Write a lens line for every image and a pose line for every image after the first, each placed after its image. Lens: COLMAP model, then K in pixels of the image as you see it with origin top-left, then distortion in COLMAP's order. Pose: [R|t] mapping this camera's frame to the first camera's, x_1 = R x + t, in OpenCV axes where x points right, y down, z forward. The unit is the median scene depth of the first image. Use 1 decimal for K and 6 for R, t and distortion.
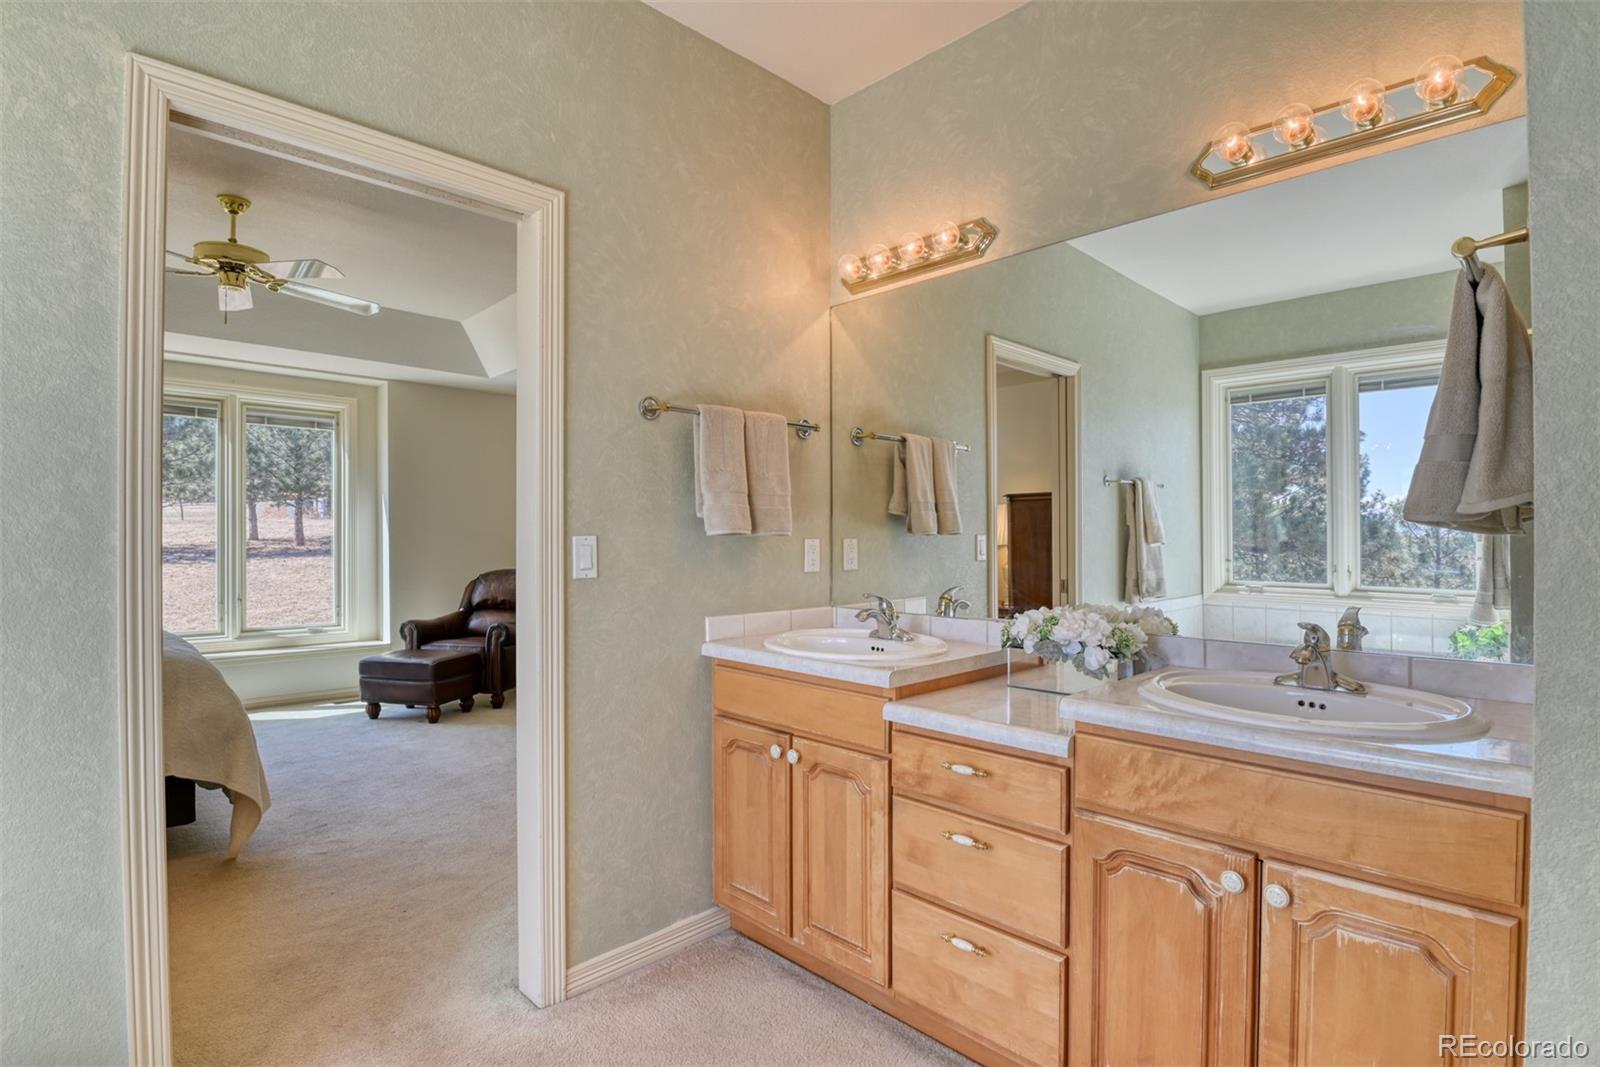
lens RADIAL K [[778.2, 0, 805.3], [0, 778.2, 533.5], [0, 0, 1]] dist [-0.025218, -0.005296]
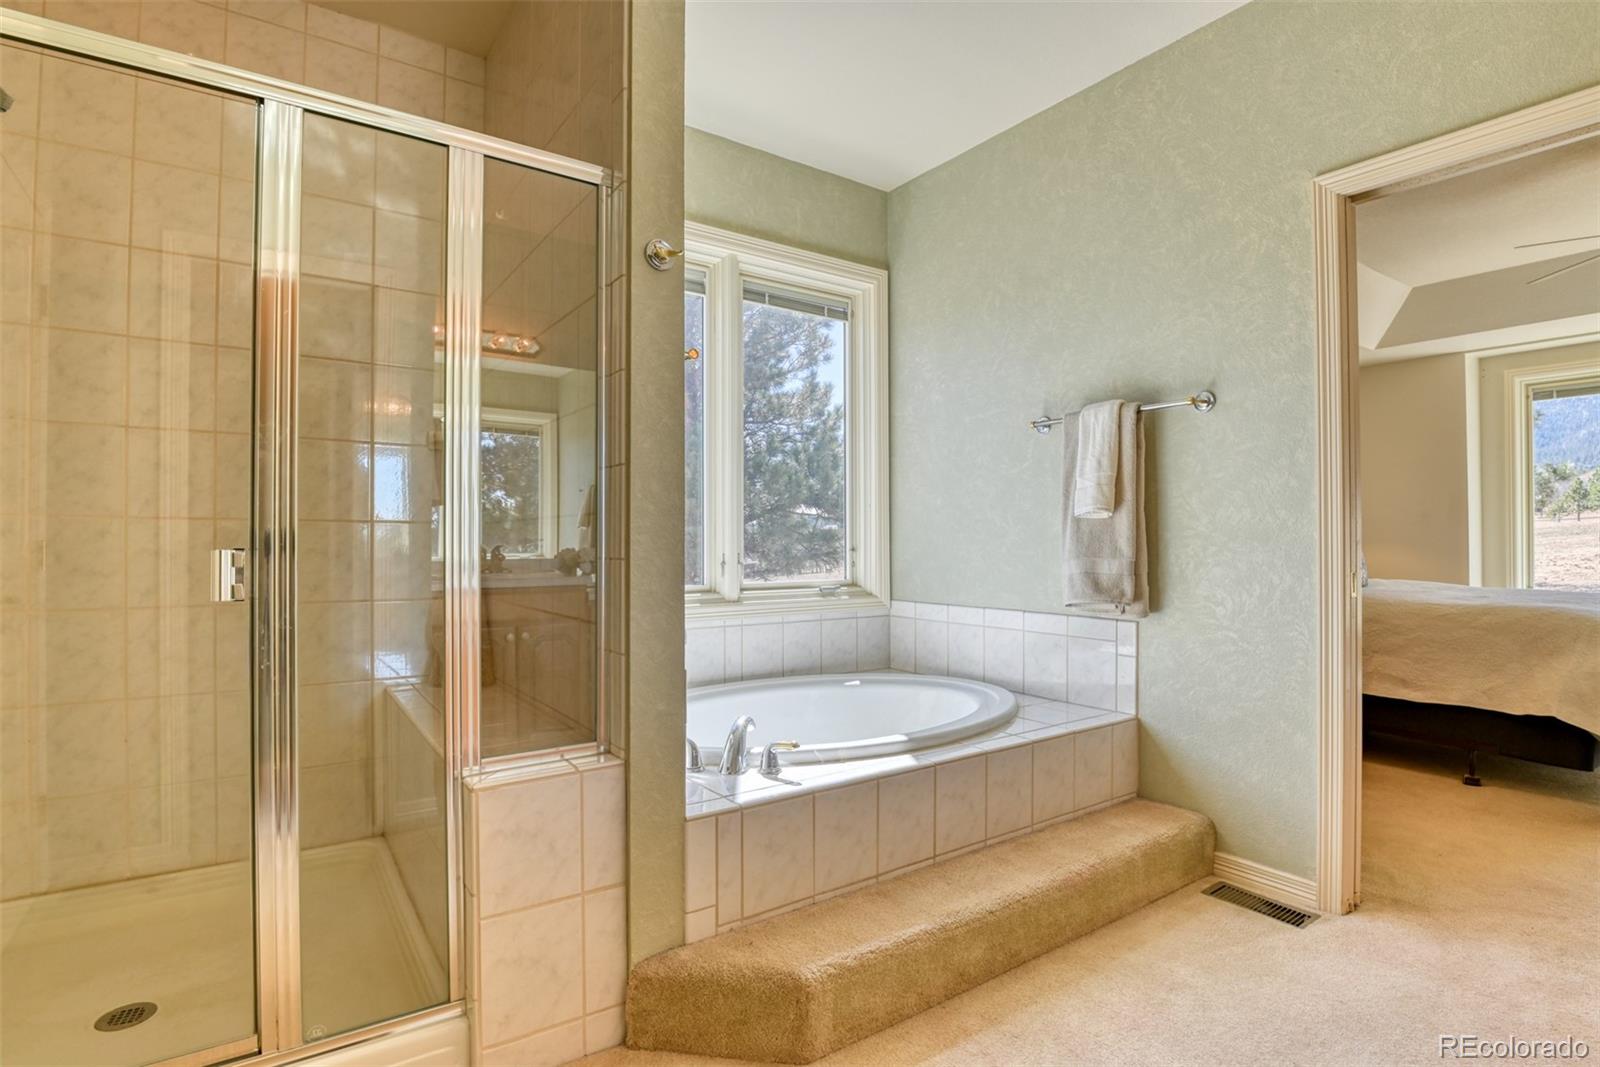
lens RADIAL K [[778.2, 0, 799.1], [0, 778.2, 533.9], [0, 0, 1]] dist [-0.025218, -0.005296]
pose [[-0.181745, -0.006030, -0.983327, 0.686094], [0.000004, 0.999981, -0.006133, 0.084741], [0.983346, -0.001118, -0.181741, 0.193537]]
